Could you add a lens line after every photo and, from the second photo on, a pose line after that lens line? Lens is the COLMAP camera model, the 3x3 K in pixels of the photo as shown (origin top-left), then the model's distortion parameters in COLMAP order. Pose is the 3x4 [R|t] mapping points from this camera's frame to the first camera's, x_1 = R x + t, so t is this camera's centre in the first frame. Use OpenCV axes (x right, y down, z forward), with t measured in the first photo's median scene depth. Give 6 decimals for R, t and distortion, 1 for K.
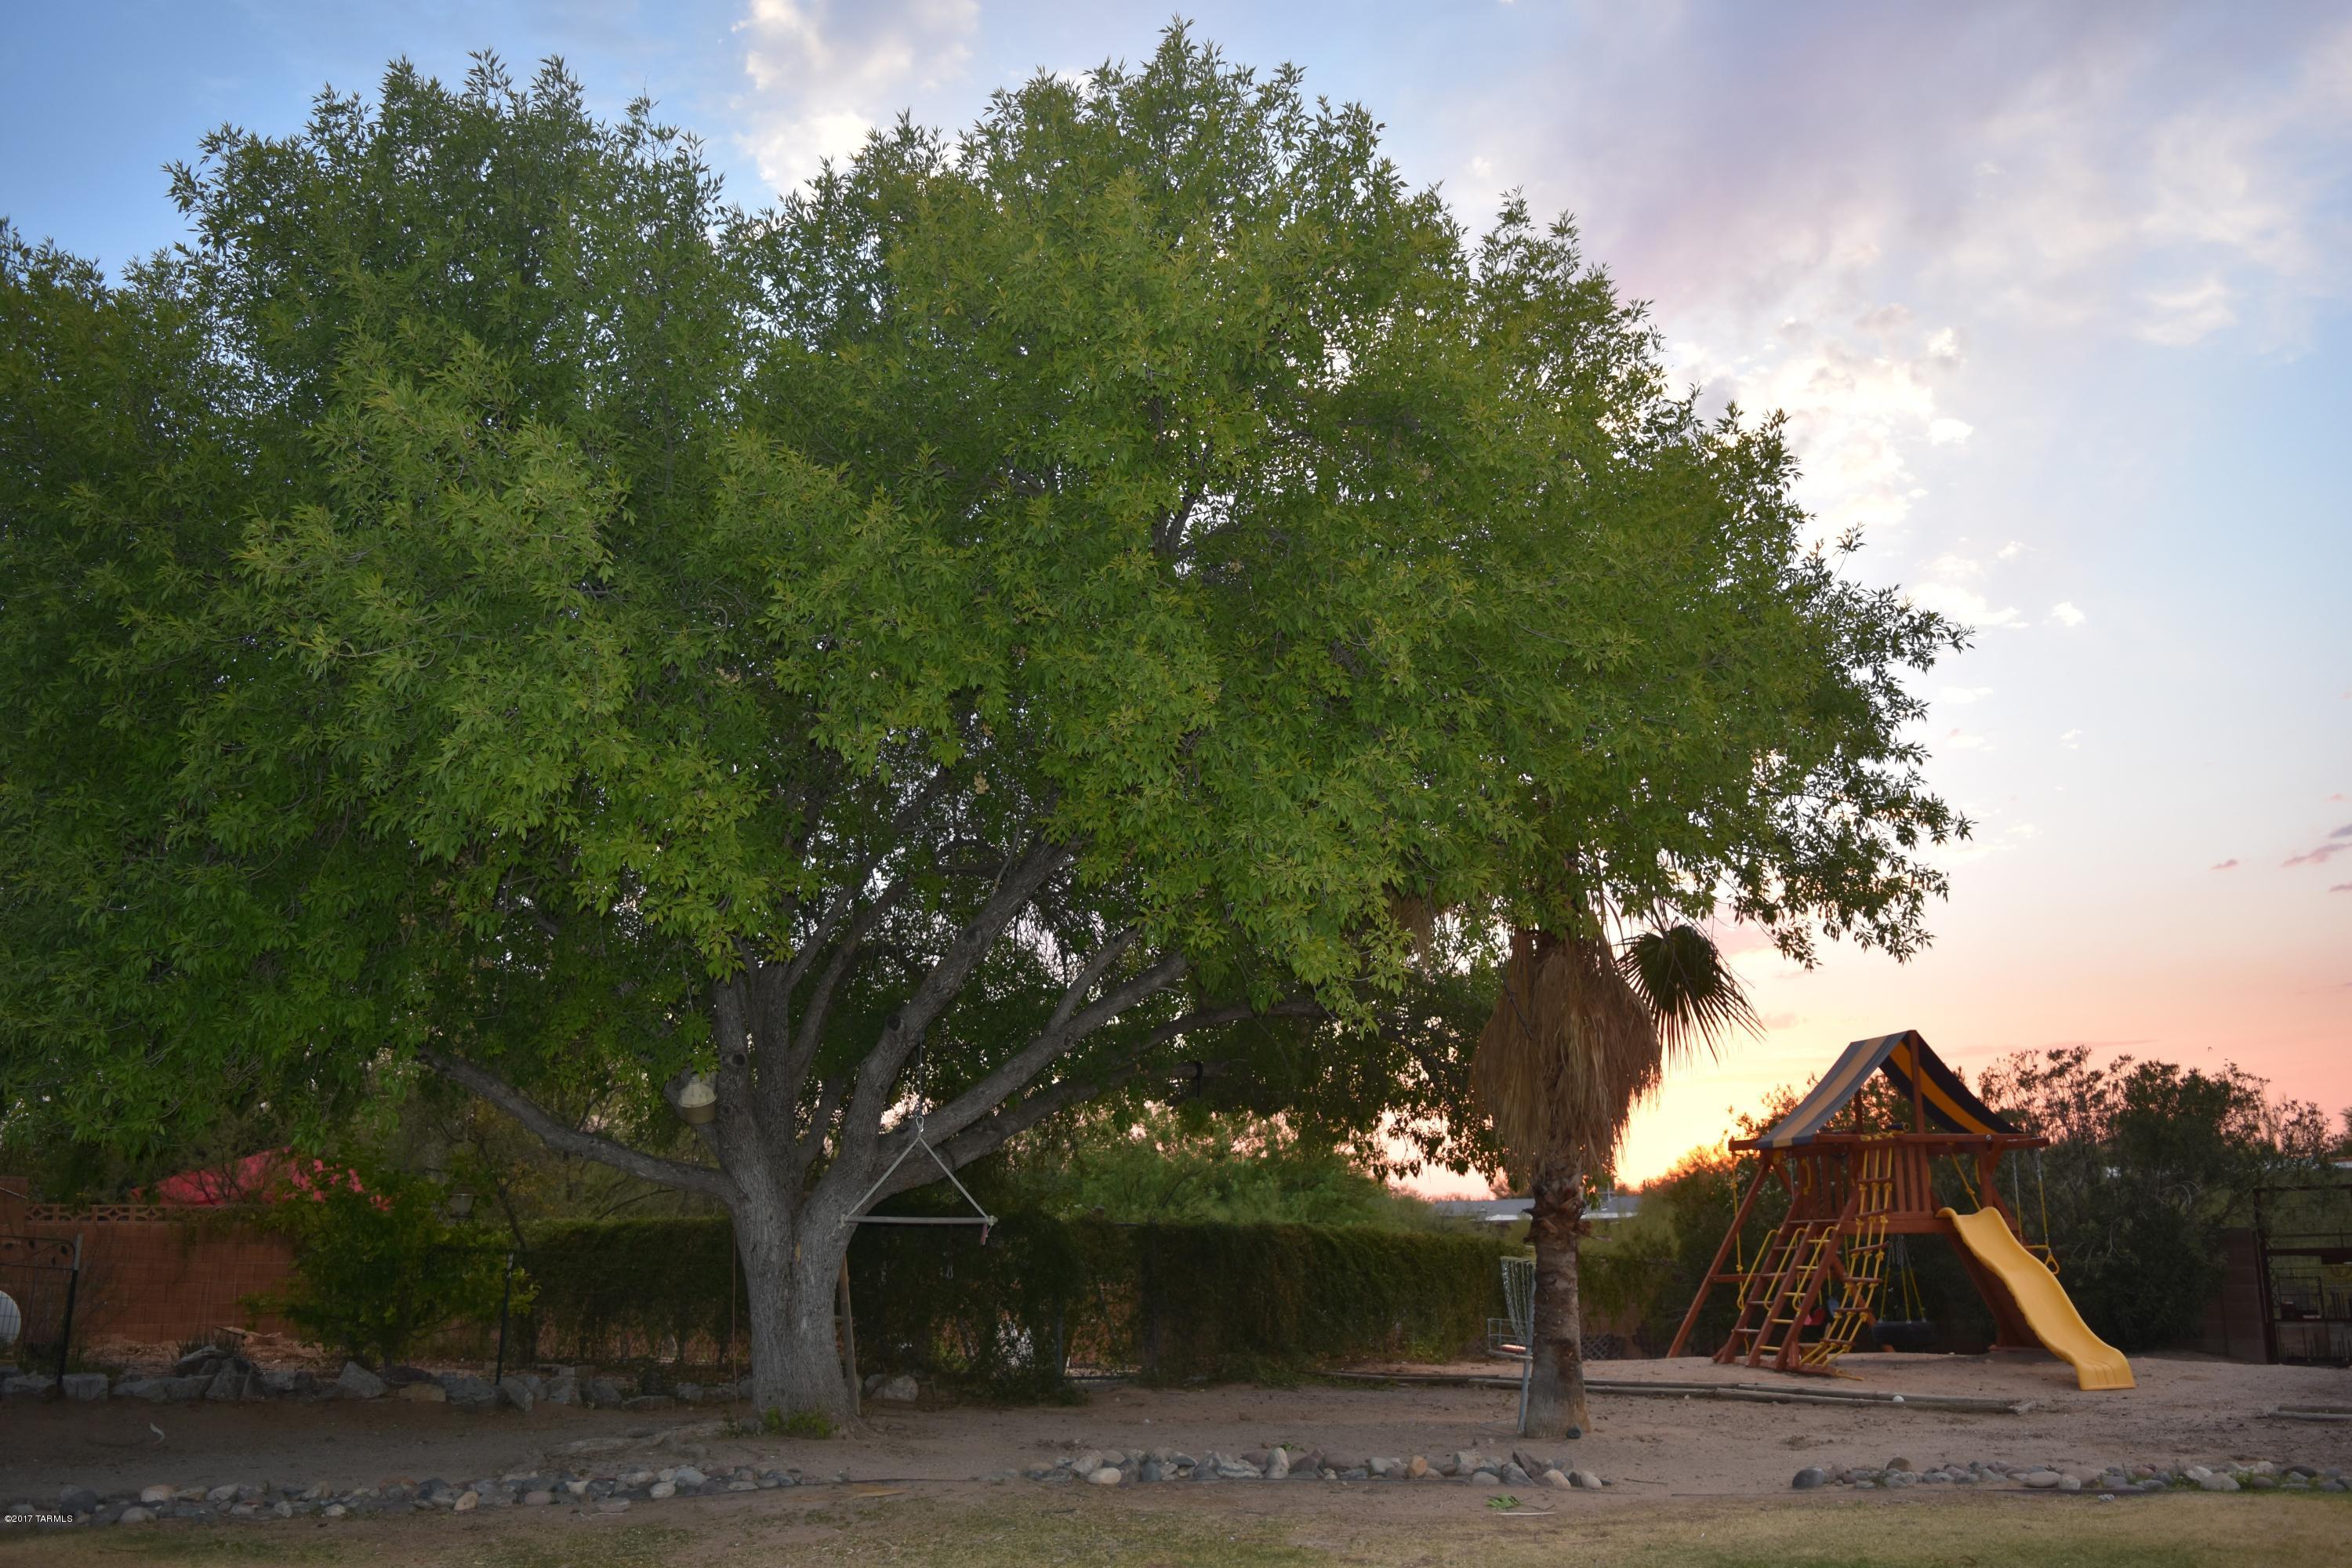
lens RADIAL K [[1853.3, 0, 1153.3], [0, 1853.3, 781.5], [0, 0, 1]] dist [-0.098694, 0.024367]
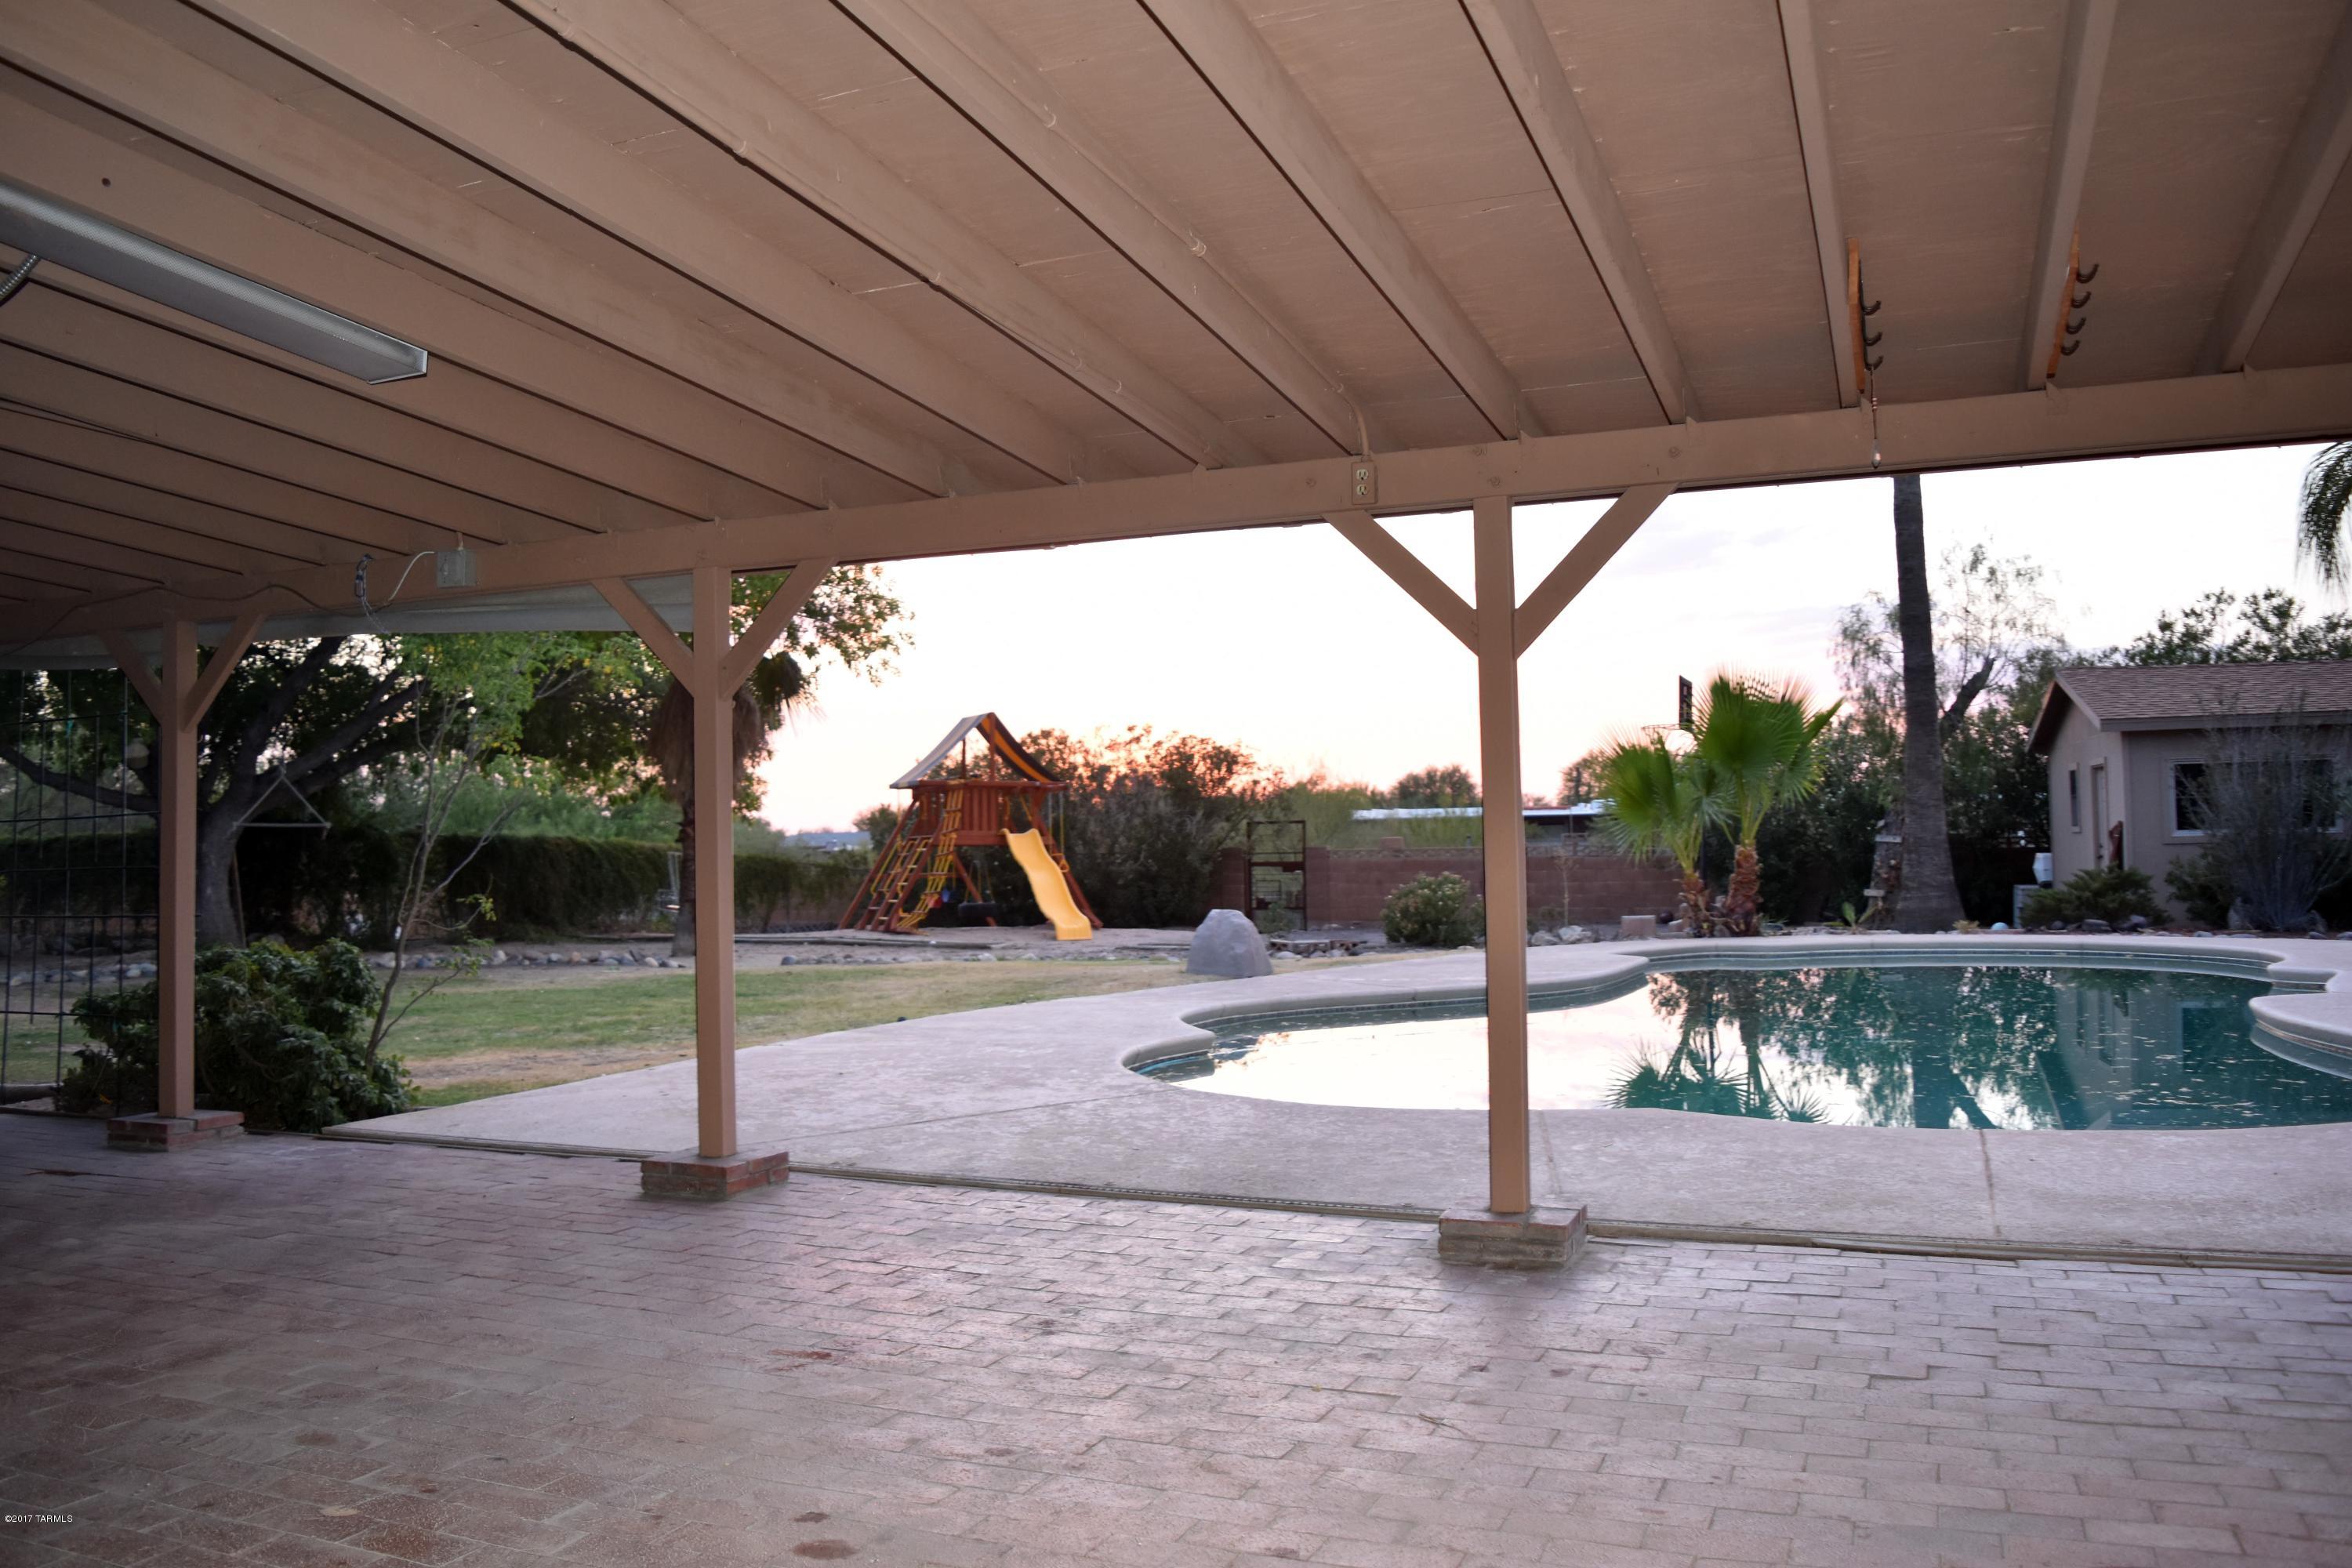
lens RADIAL K [[1853.3, 0, 1153.3], [0, 1853.3, 781.5], [0, 0, 1]] dist [-0.098694, 0.024367]
pose [[0.948127, 0.006516, 0.317824, 0.064769], [-0.067958, 0.980832, 0.182620, -0.102529], [-0.310542, -0.194746, 0.930396, -0.508855]]
